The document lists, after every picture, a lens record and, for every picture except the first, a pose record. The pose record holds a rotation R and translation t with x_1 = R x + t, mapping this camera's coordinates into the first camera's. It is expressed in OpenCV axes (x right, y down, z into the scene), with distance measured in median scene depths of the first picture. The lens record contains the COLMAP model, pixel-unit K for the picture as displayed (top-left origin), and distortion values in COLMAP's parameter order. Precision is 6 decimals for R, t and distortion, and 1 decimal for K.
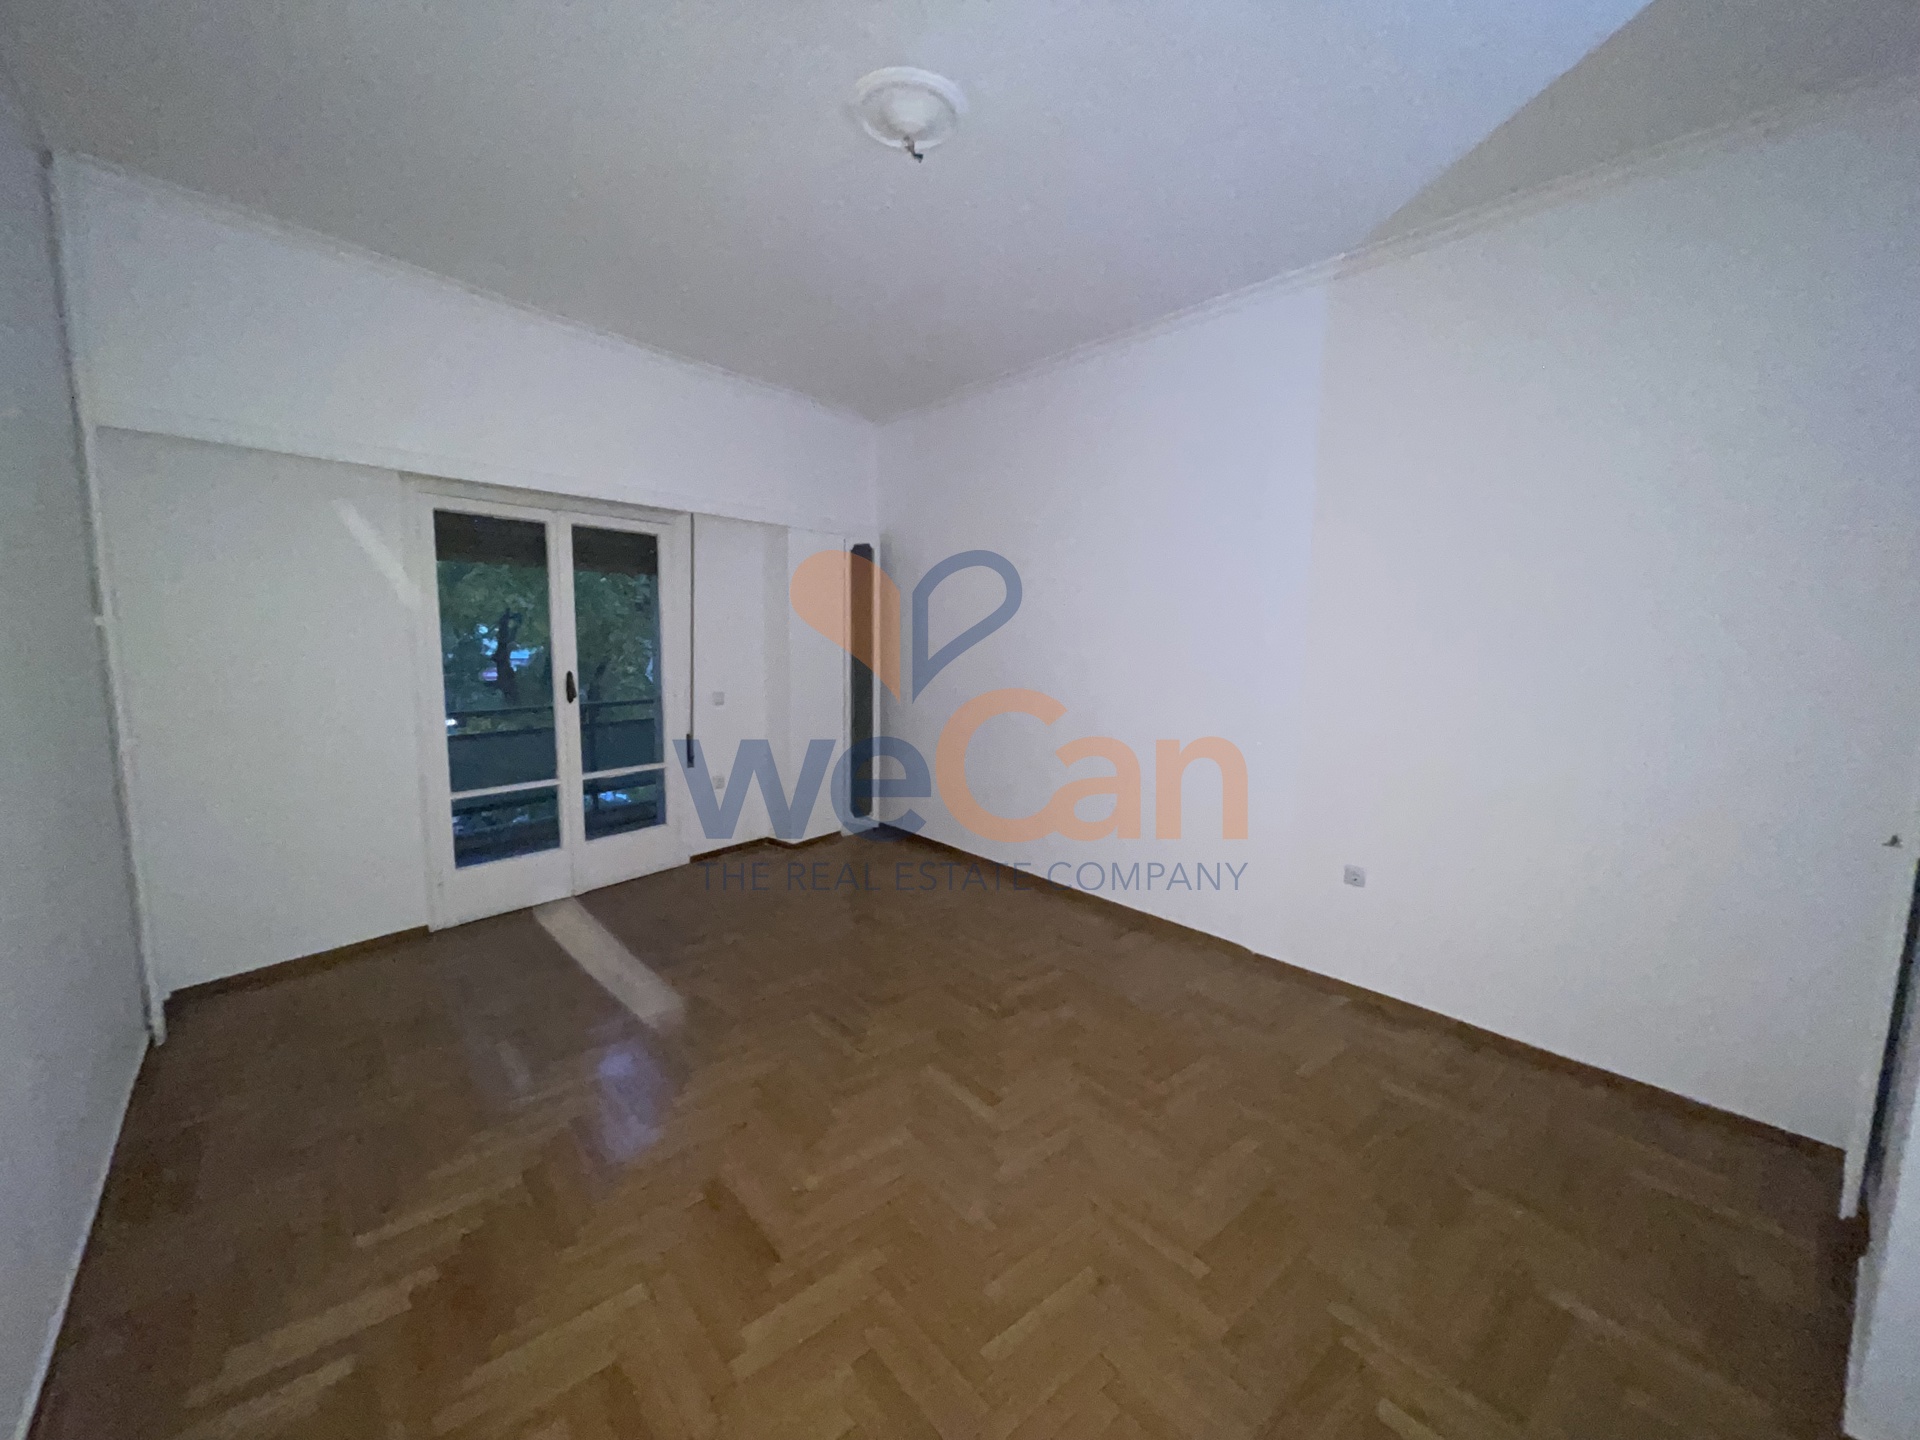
lens RADIAL K [[767.6, 0, 957.6], [0, 767.6, 718.4], [0, 0, 1]] dist [-0.000355, -0.000034]
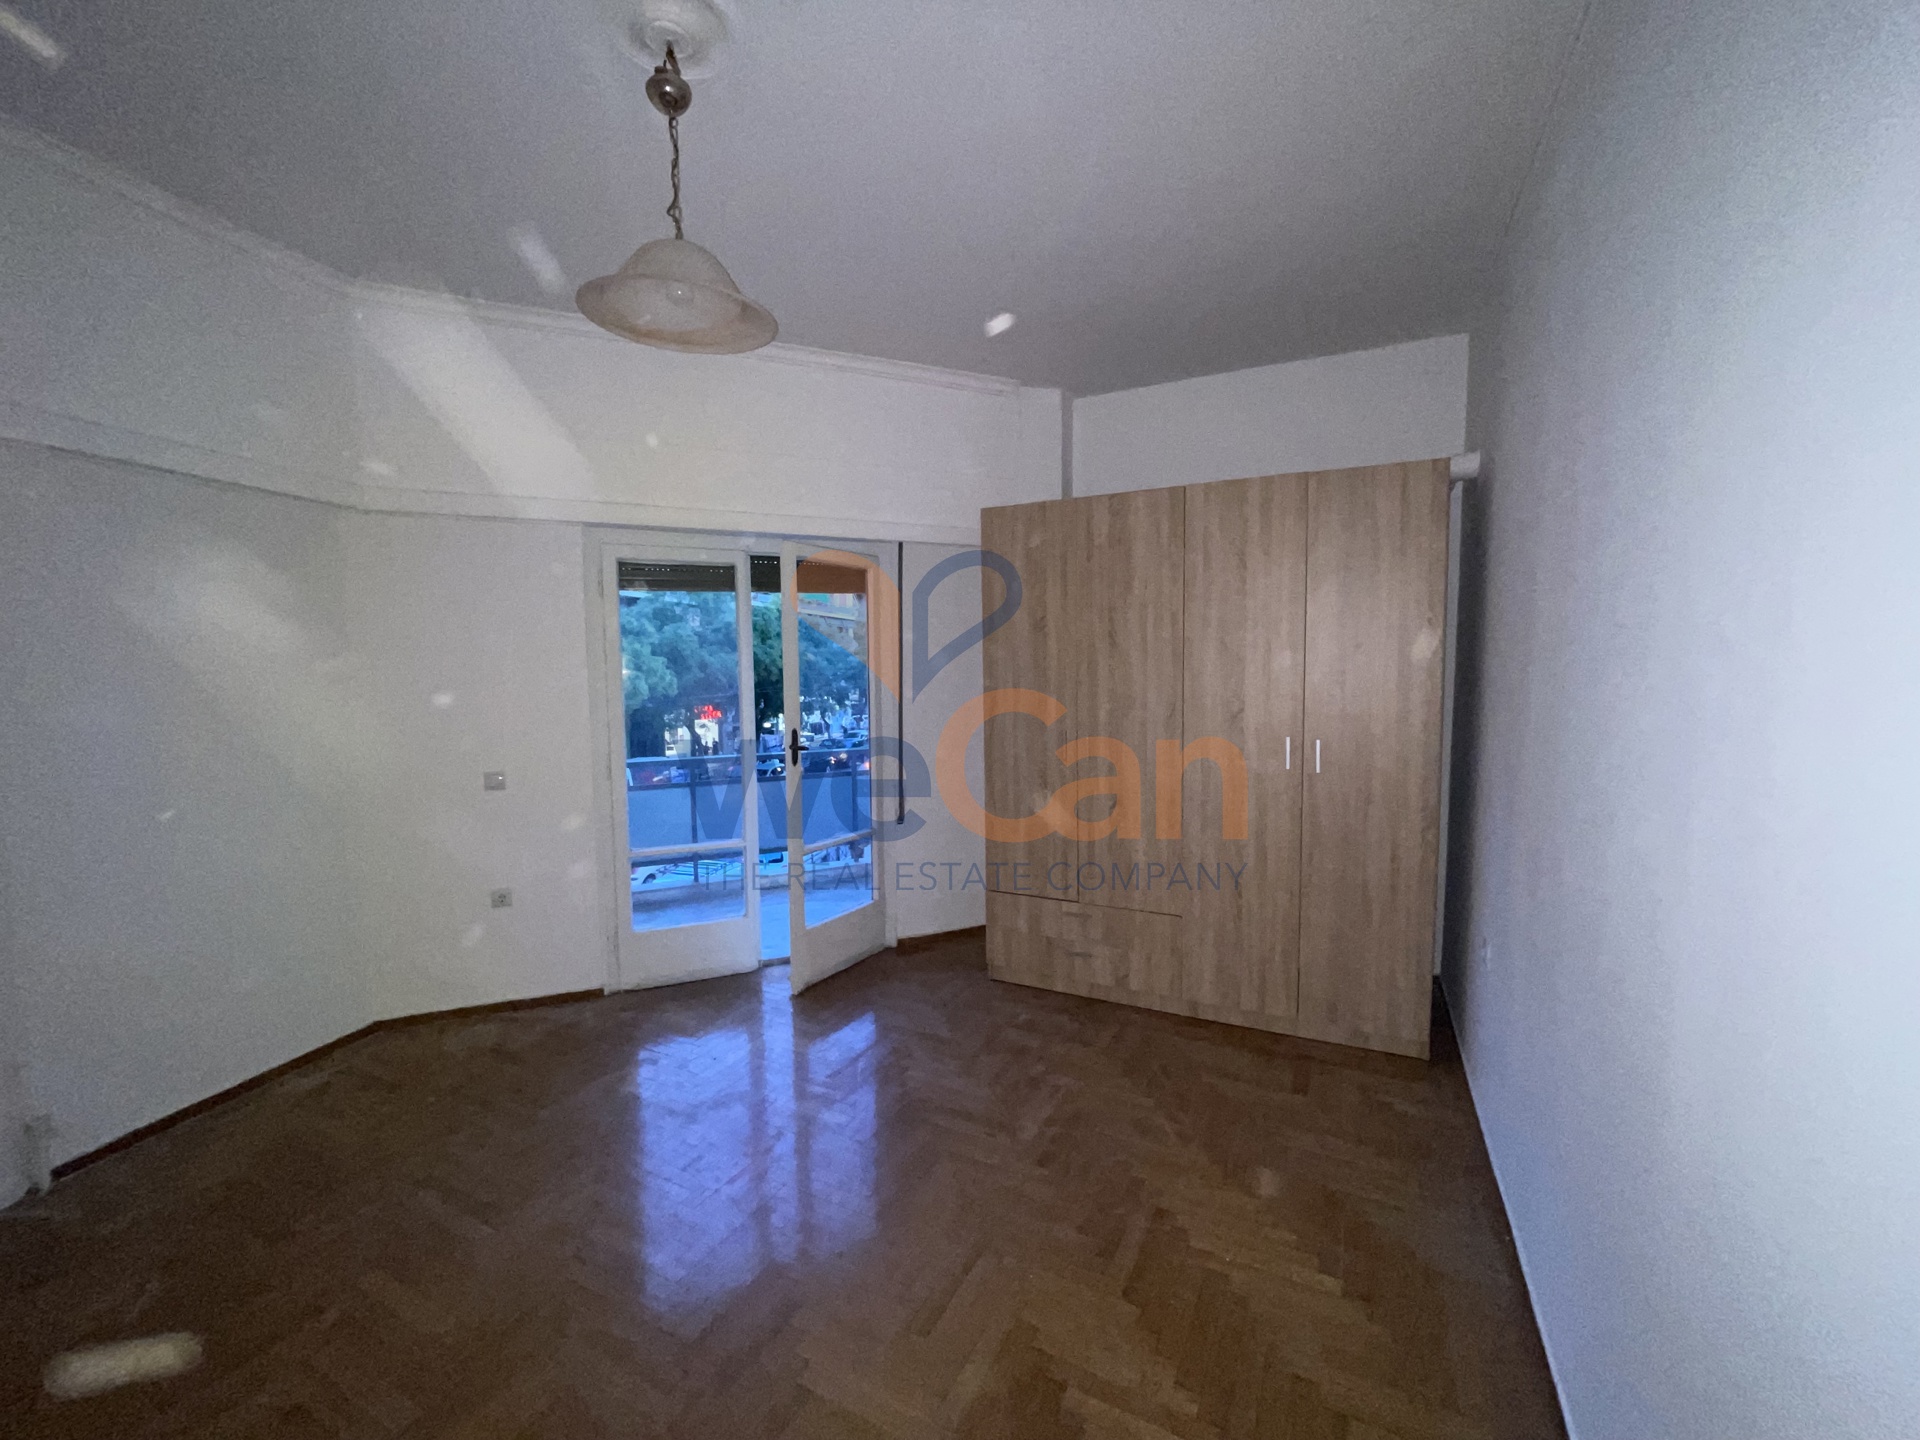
lens RADIAL K [[767.6, 0, 959.3], [0, 767.6, 720.9], [0, 0, 1]] dist [-0.000355, -0.000034]
pose [[0.879635, 0.008504, -0.475573, 0.157101], [-0.035308, 0.998249, -0.047456, -0.032747], [0.474337, 0.058536, 0.878395, 0.347148]]
